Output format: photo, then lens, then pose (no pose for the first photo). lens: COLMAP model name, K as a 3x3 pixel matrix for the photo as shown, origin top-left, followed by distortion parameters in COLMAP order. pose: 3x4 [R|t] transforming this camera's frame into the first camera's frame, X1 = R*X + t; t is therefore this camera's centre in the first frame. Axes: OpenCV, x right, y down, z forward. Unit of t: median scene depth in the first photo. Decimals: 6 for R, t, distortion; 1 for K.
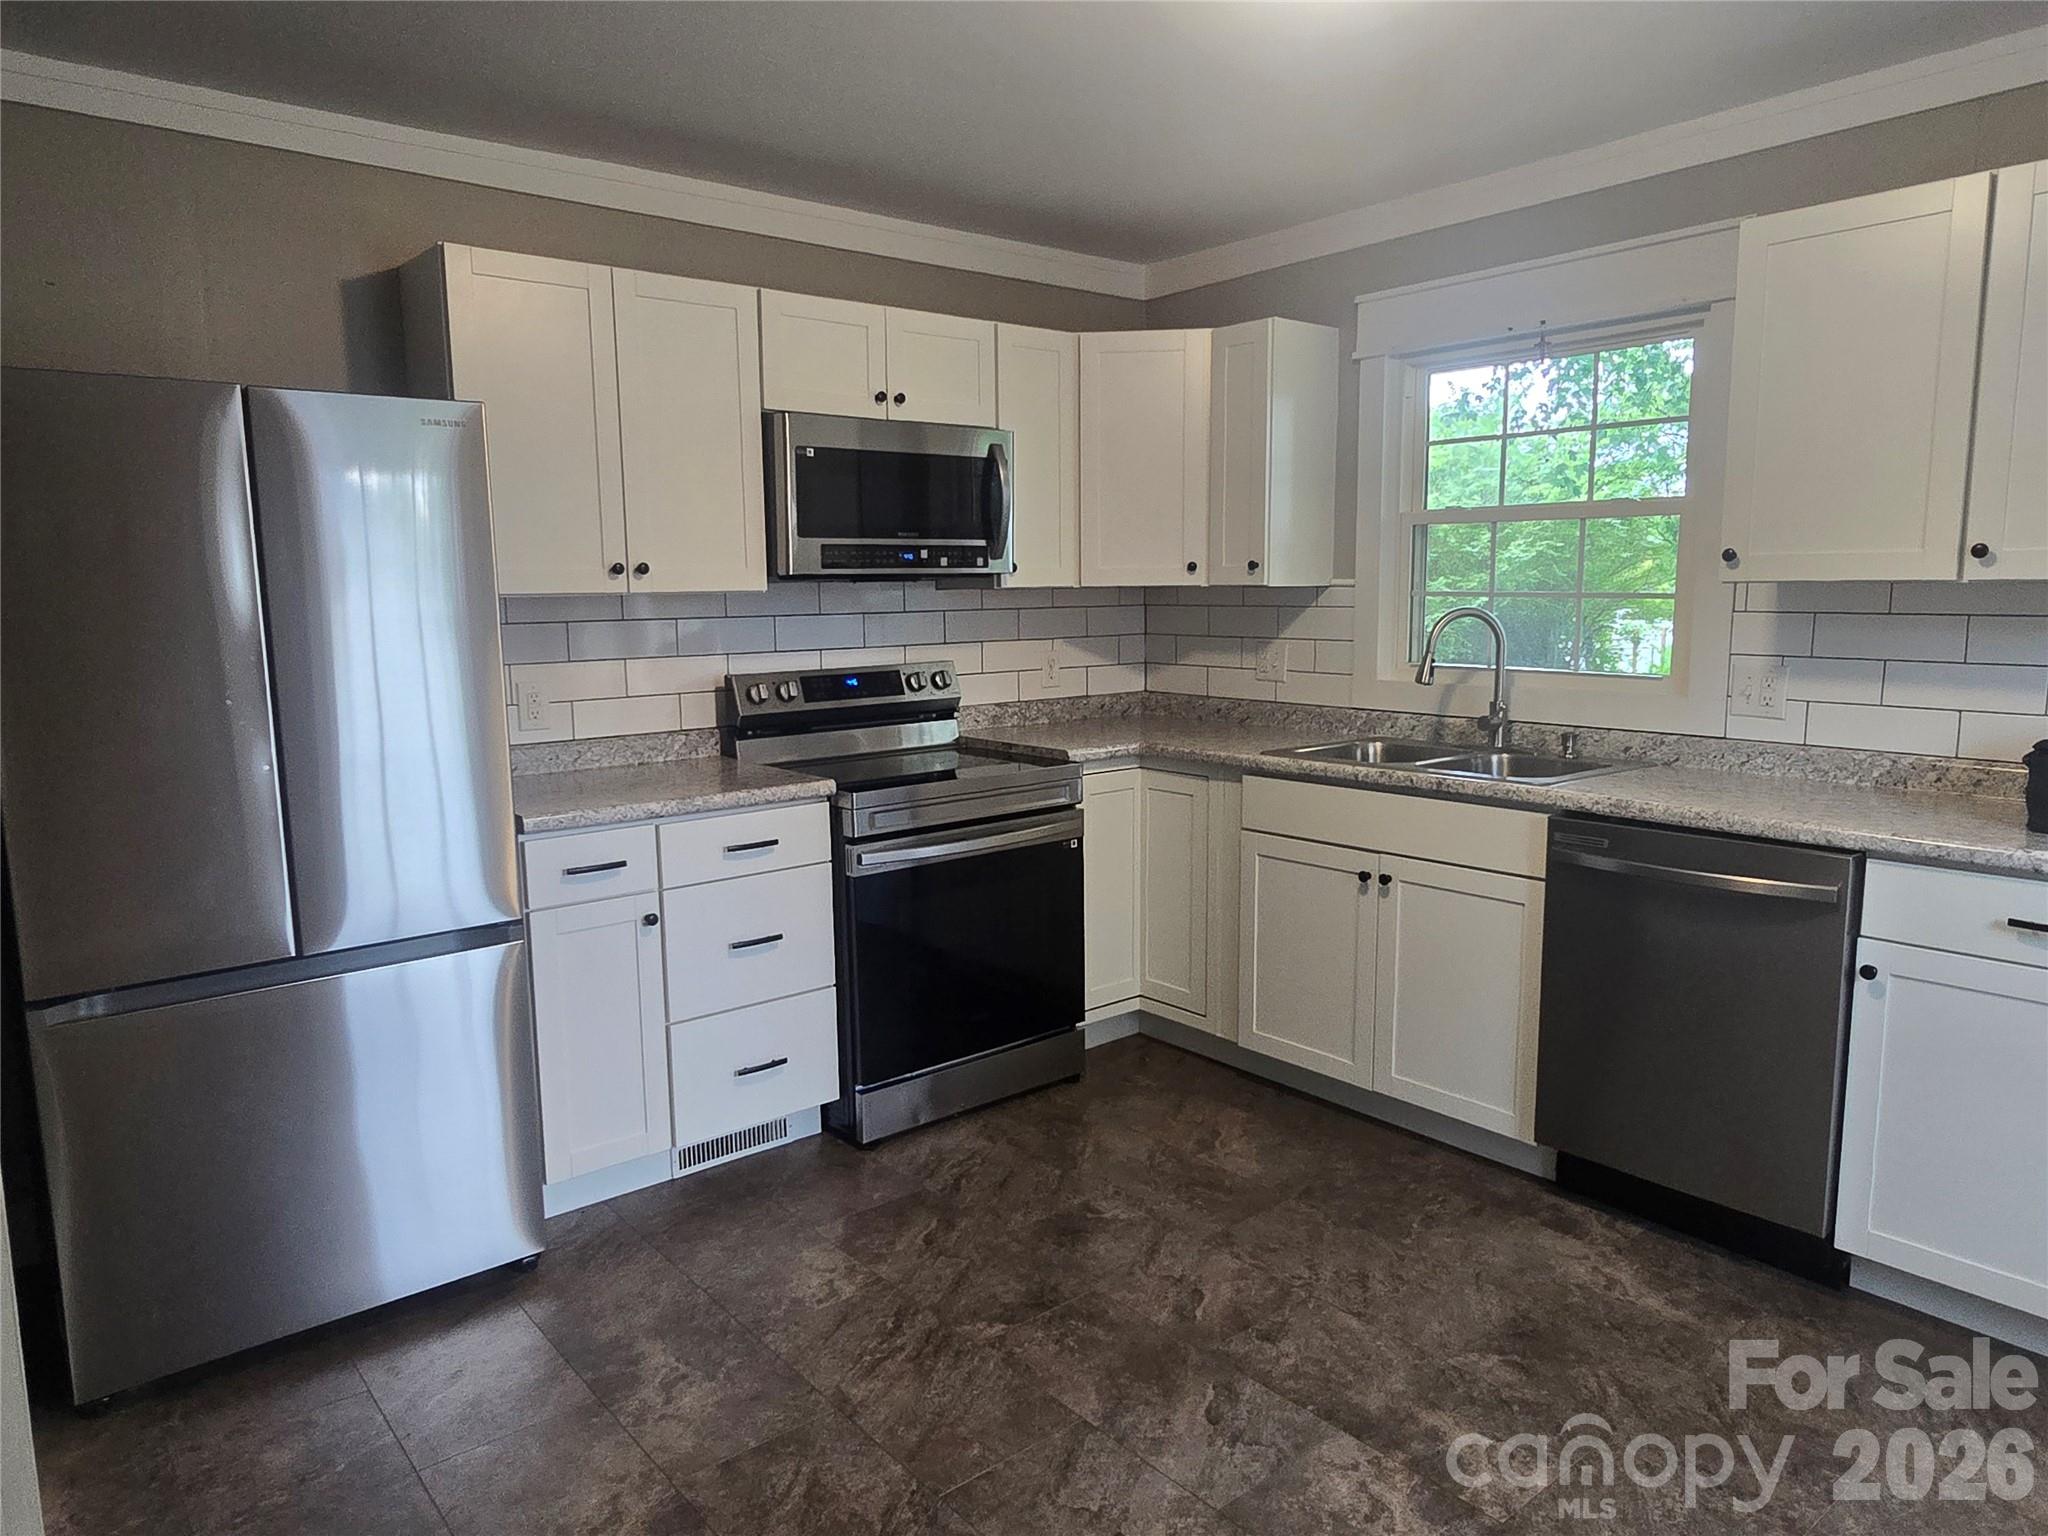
lens RADIAL K [[1334.6, 0, 1018.2], [0, 1334.6, 769.1], [0, 0, 1]] dist [0.000699, -0.003337]
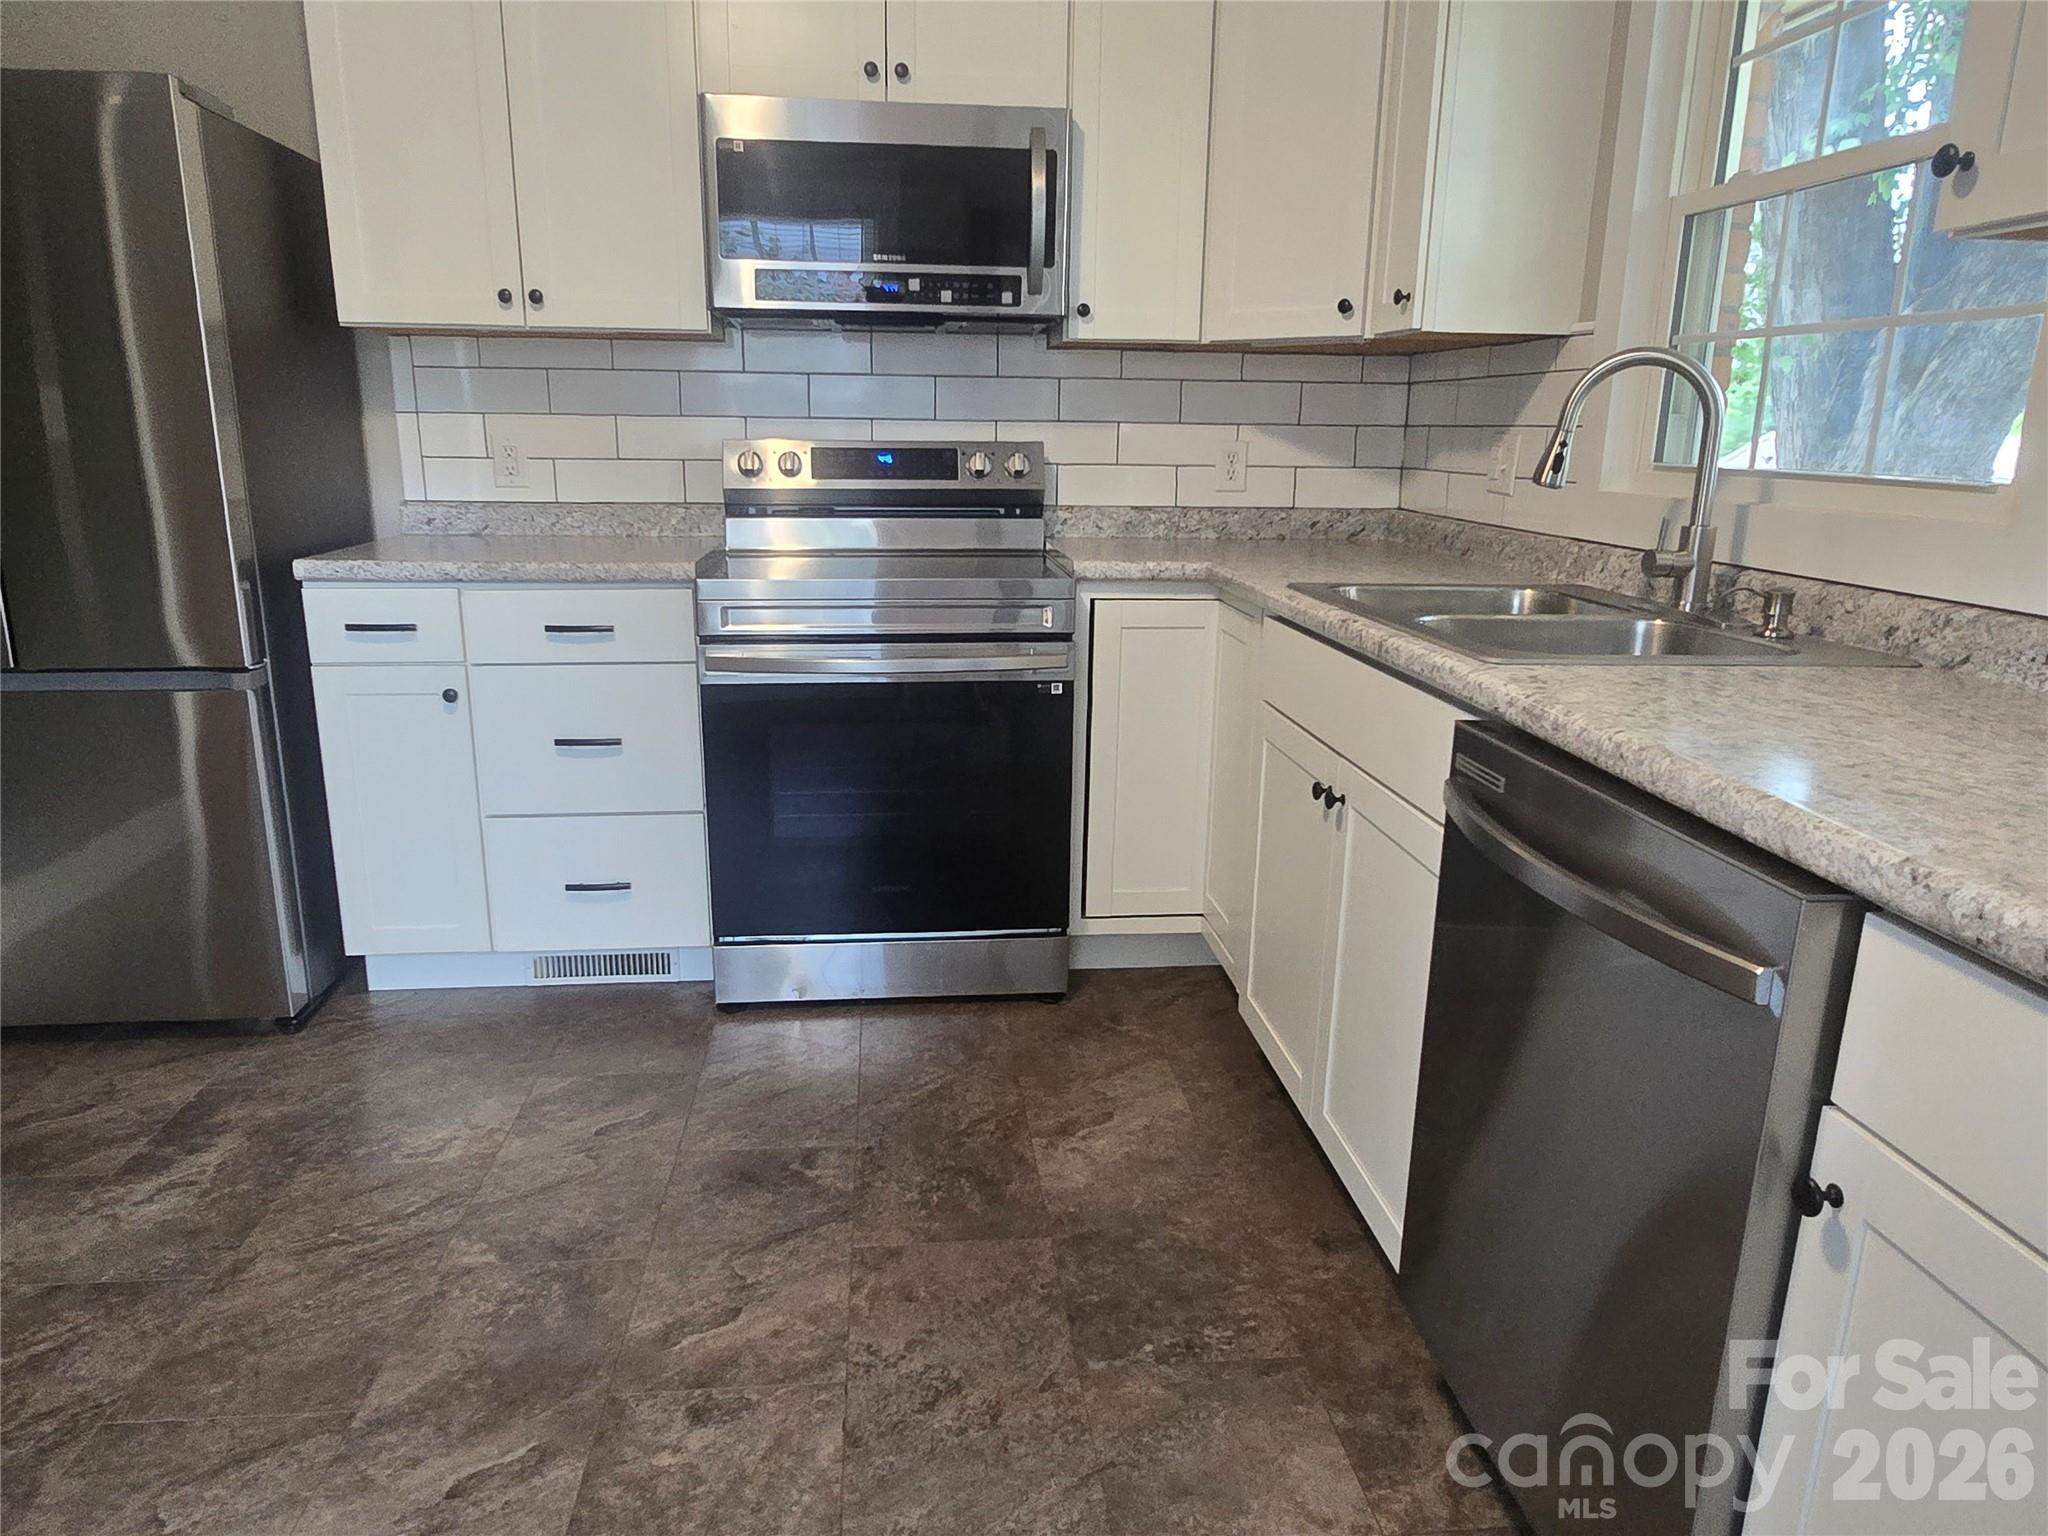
lens RADIAL K [[1334.6, 0, 1018.2], [0, 1334.6, 769.1], [0, 0, 1]] dist [0.000699, -0.003337]
pose [[0.831311, 0.160222, -0.532214, 0.453126], [-0.100479, 0.985095, 0.139614, -0.001077], [0.546651, -0.062587, 0.835019, 0.399653]]
